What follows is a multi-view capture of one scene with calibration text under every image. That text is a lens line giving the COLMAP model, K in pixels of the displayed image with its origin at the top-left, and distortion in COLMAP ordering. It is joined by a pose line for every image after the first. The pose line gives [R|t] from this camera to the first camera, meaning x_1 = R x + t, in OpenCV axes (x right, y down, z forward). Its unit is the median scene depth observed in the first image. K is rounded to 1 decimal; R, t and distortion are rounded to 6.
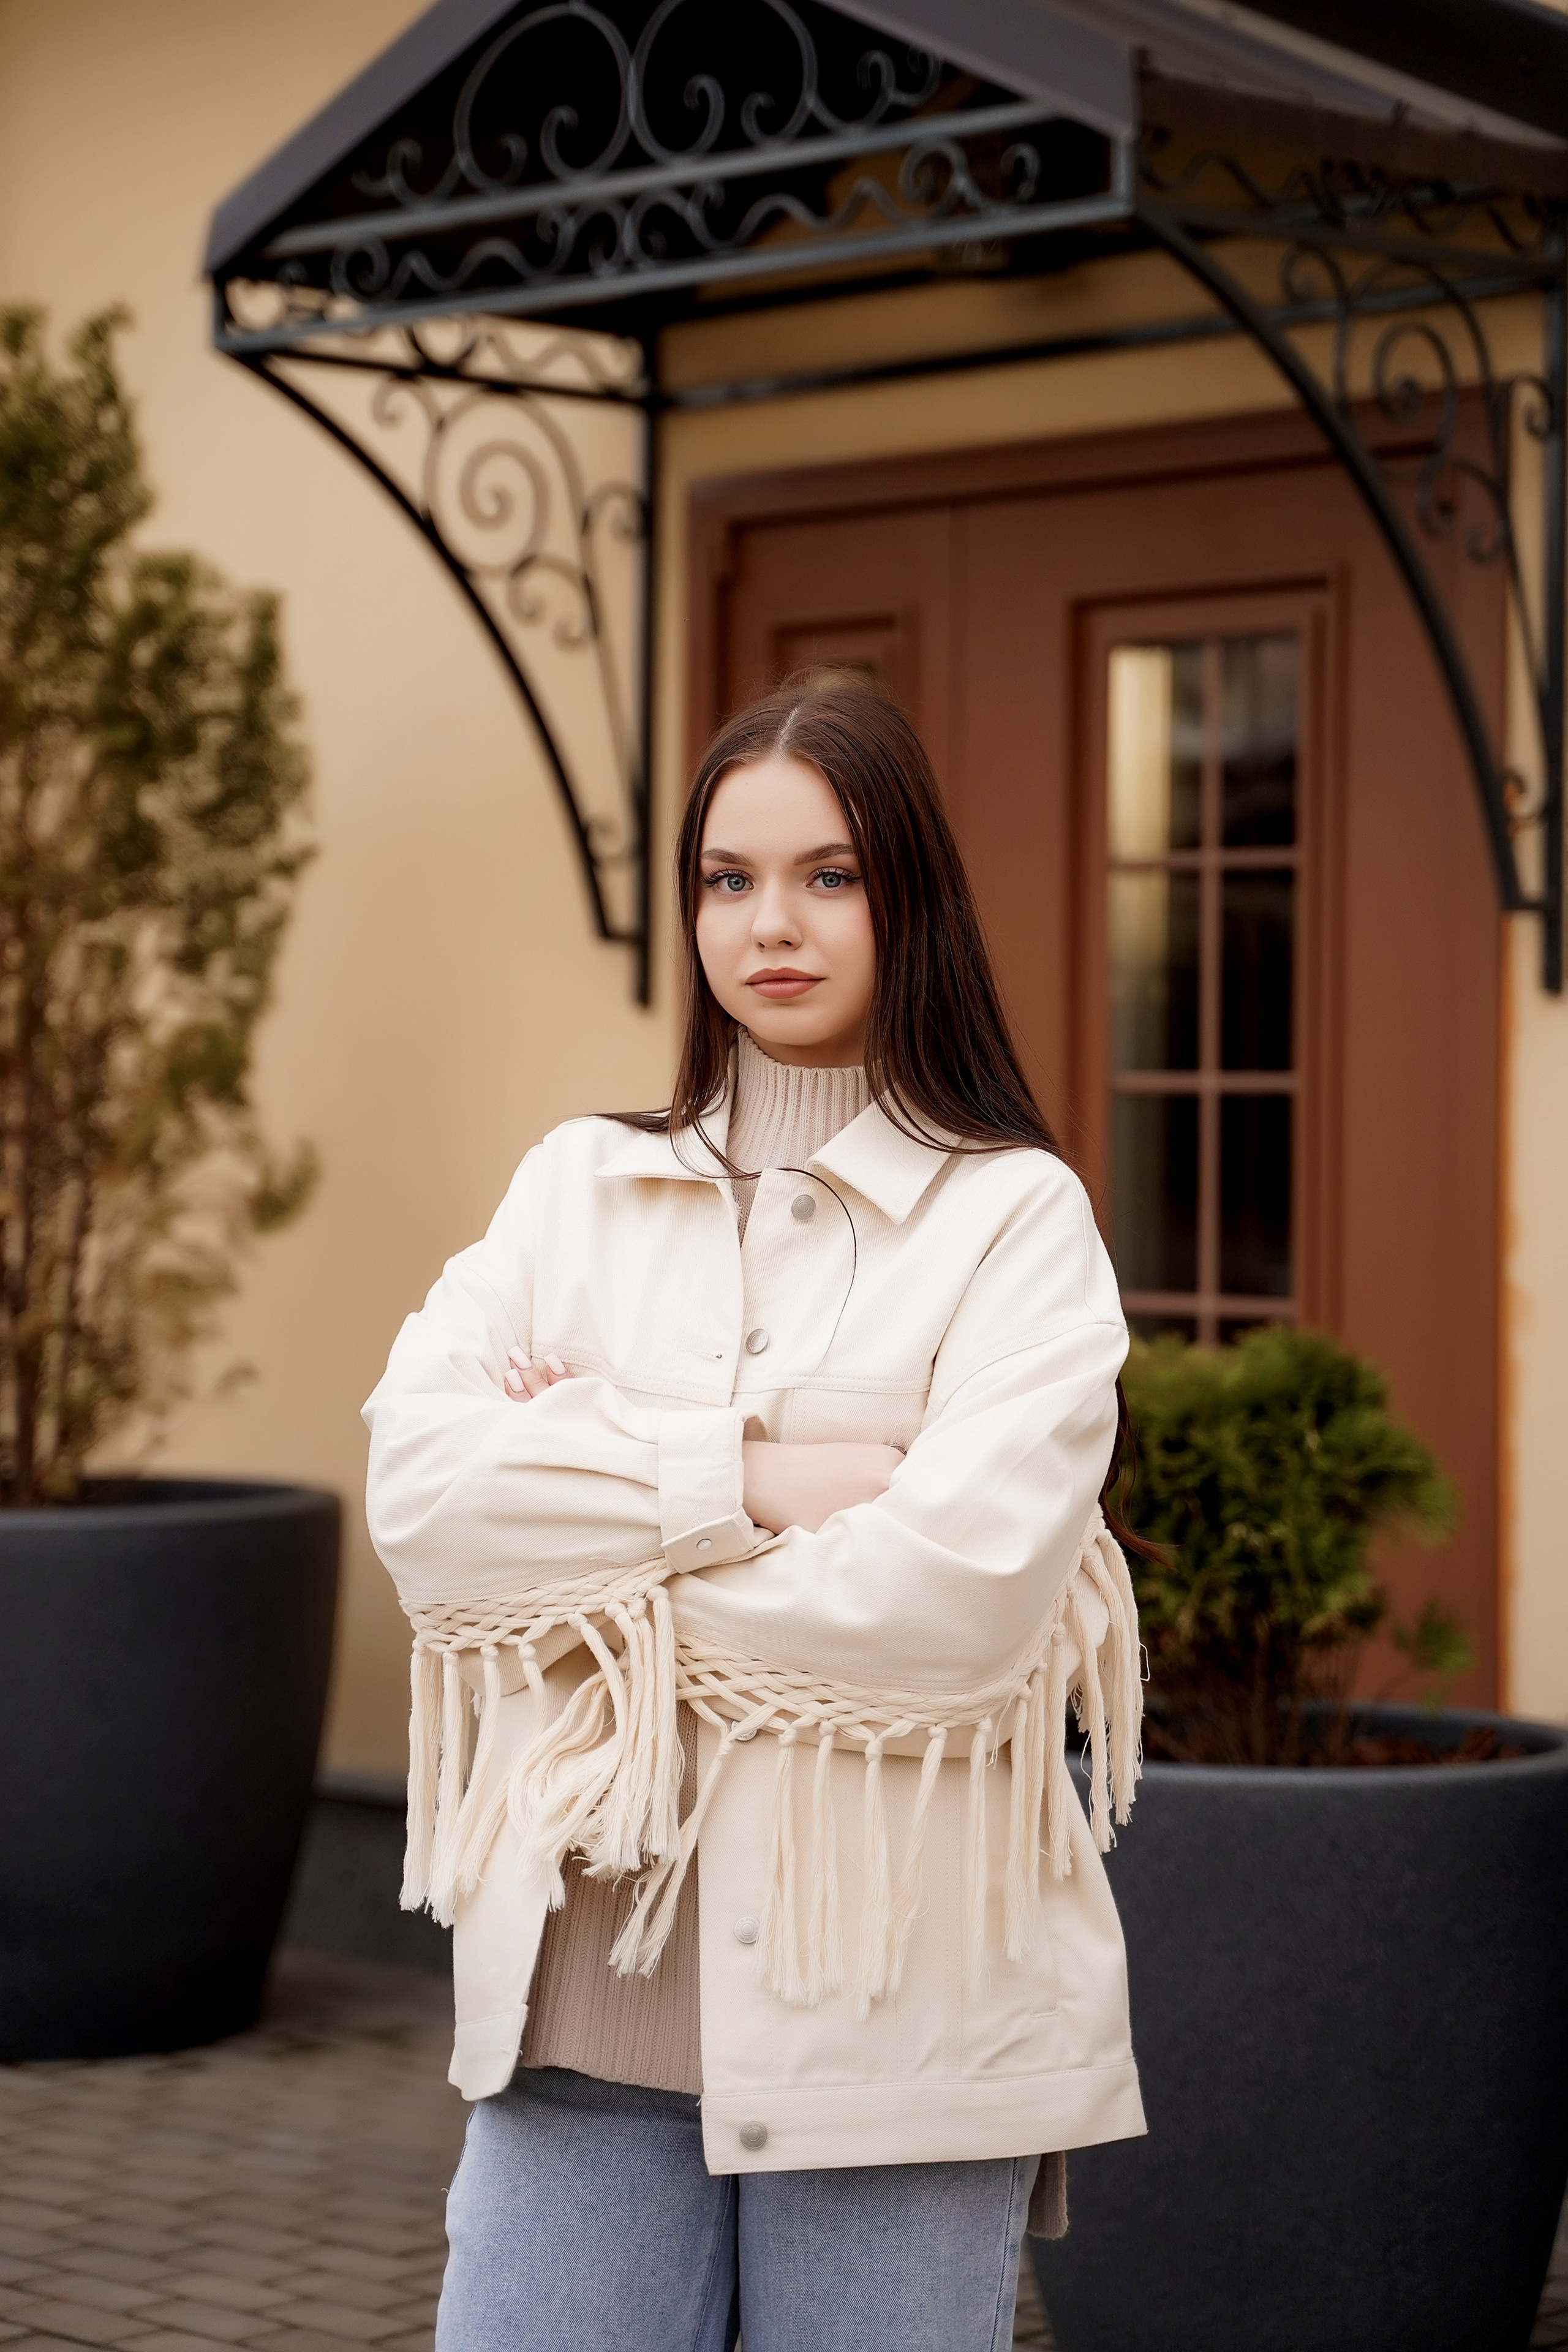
lens RADIAL K [[5290.7, 0, 784.0], [0, 5290.7, 1176.0], [0, 0, 1]] dist [0.538926, -0.225594]
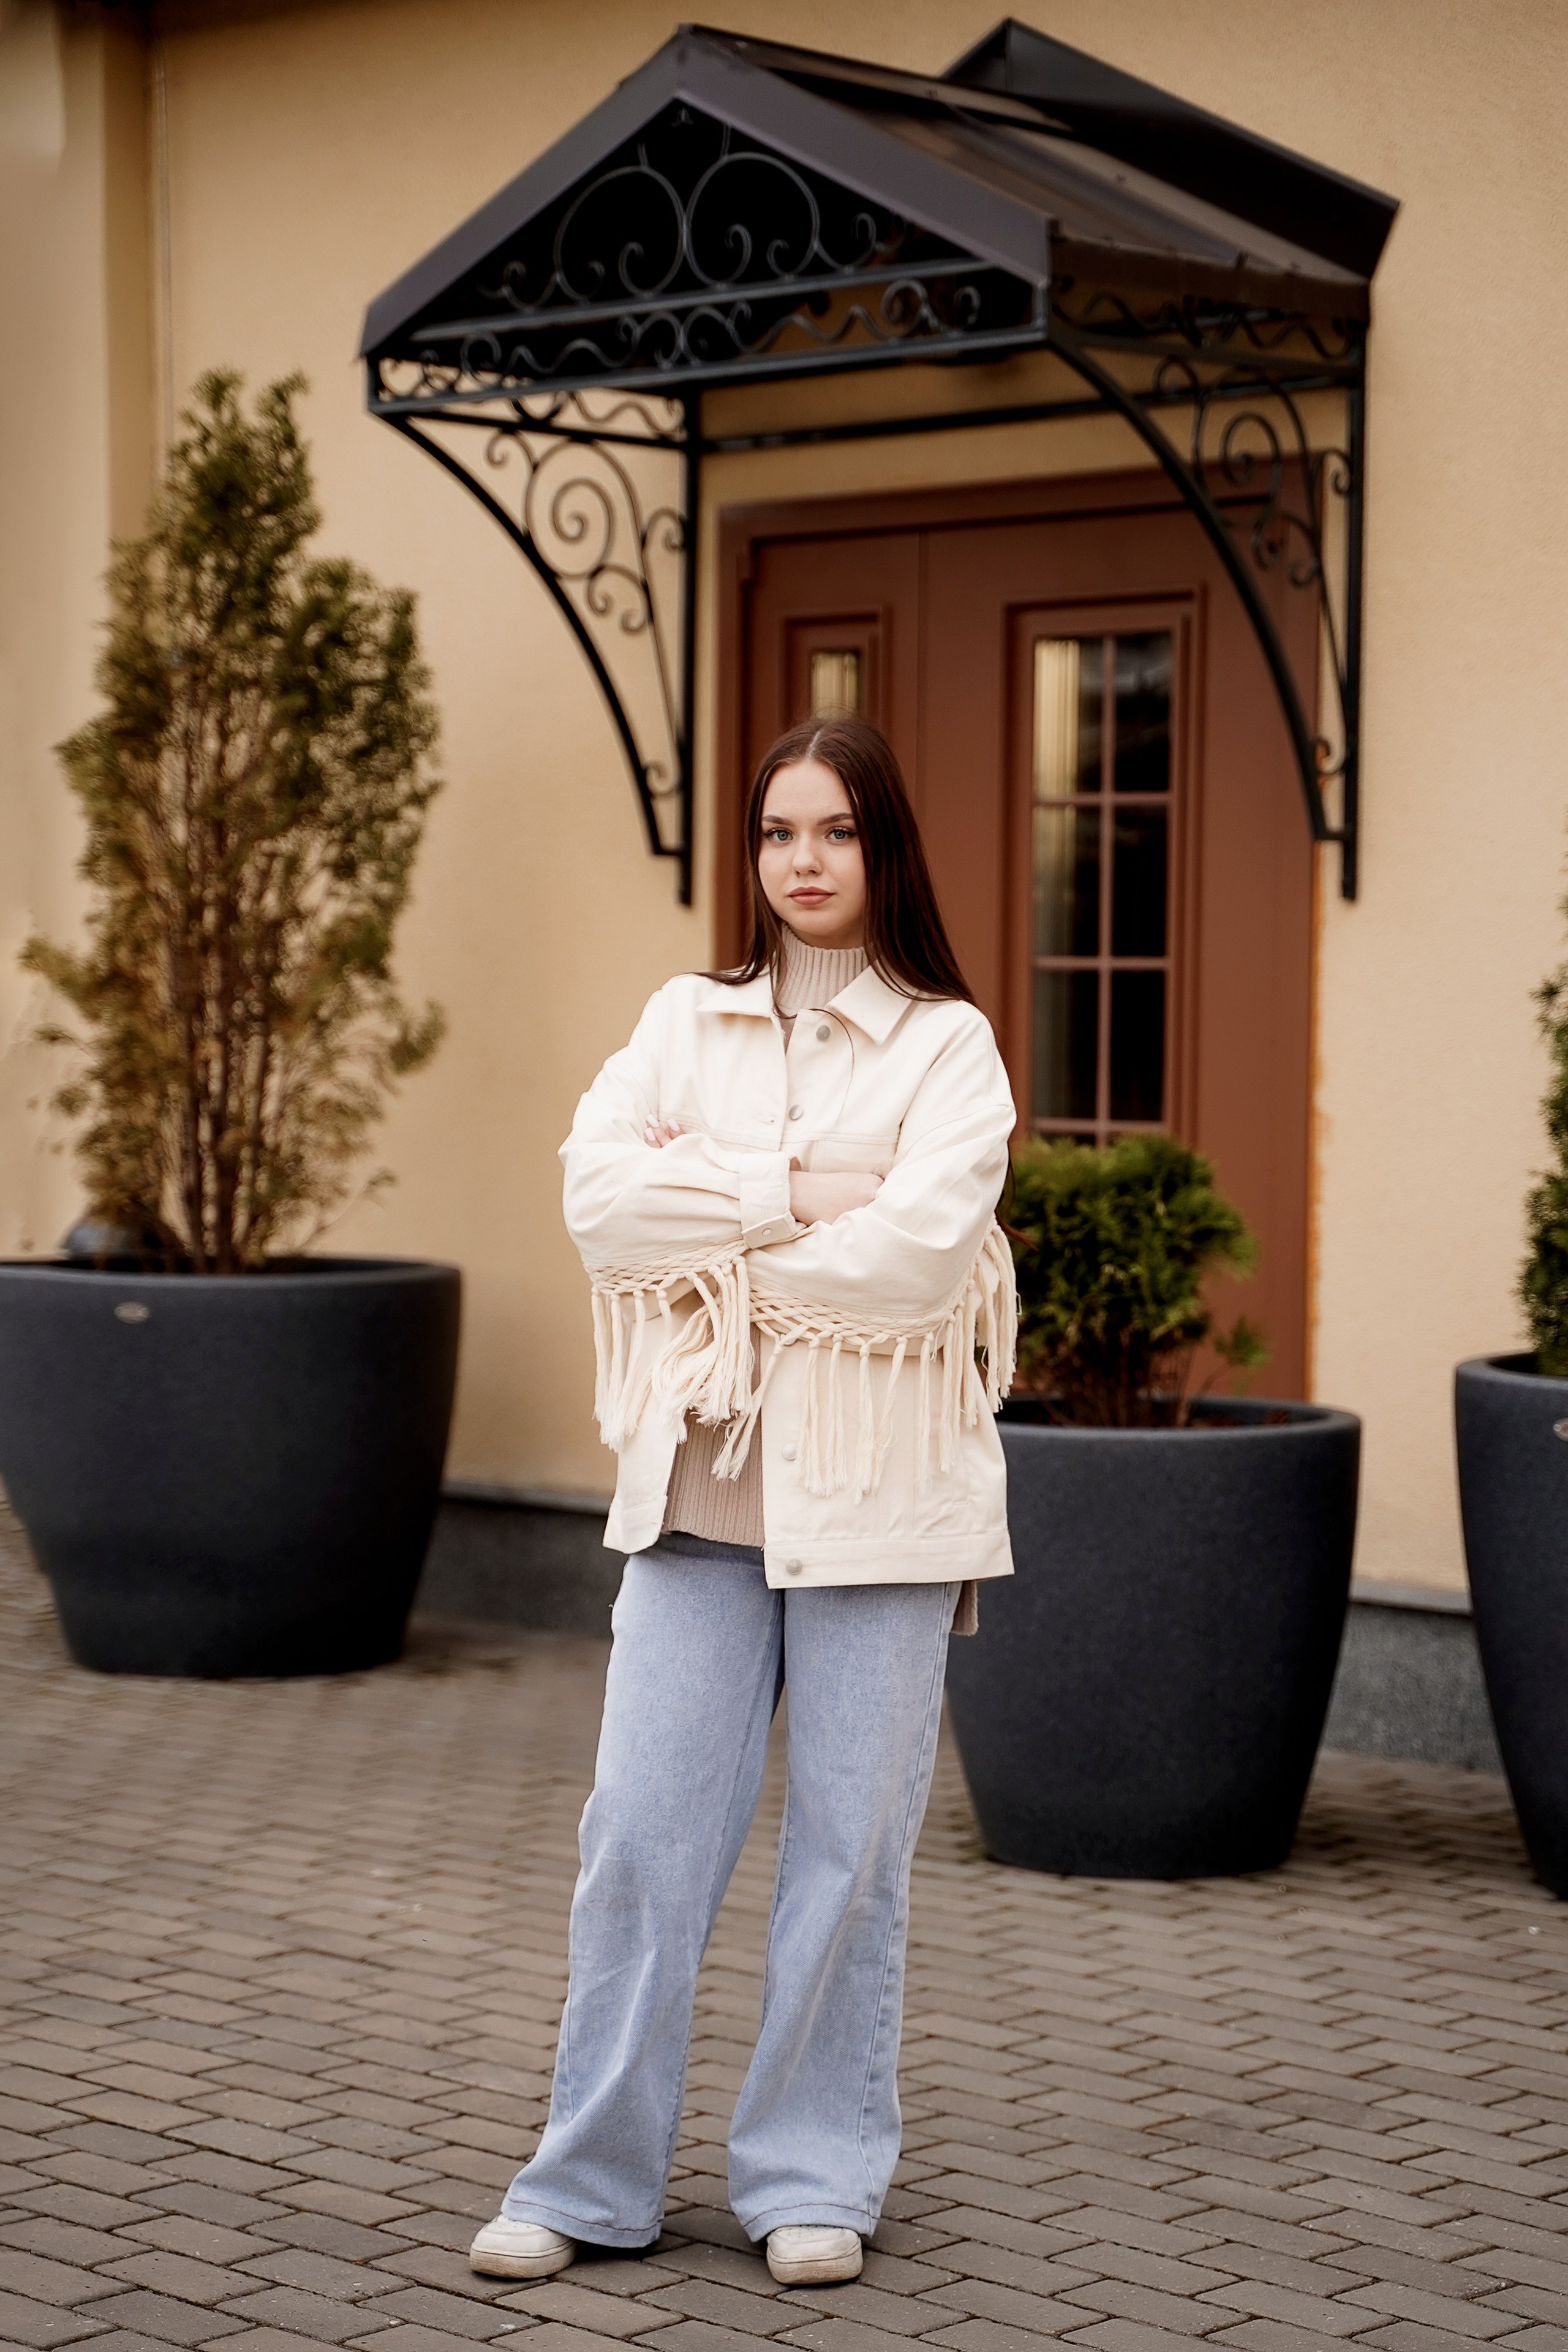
lens RADIAL K [[4805.3, 0, 854.4], [0, 4805.3, 1222.2], [0, 0, 1]] dist [0.505174, 0.044626]
pose [[0.999829, 0.003935, 0.018075, -0.006895], [-0.004563, 0.999381, 0.034876, 0.006242], [-0.017926, -0.034952, 0.999228, -0.256339]]
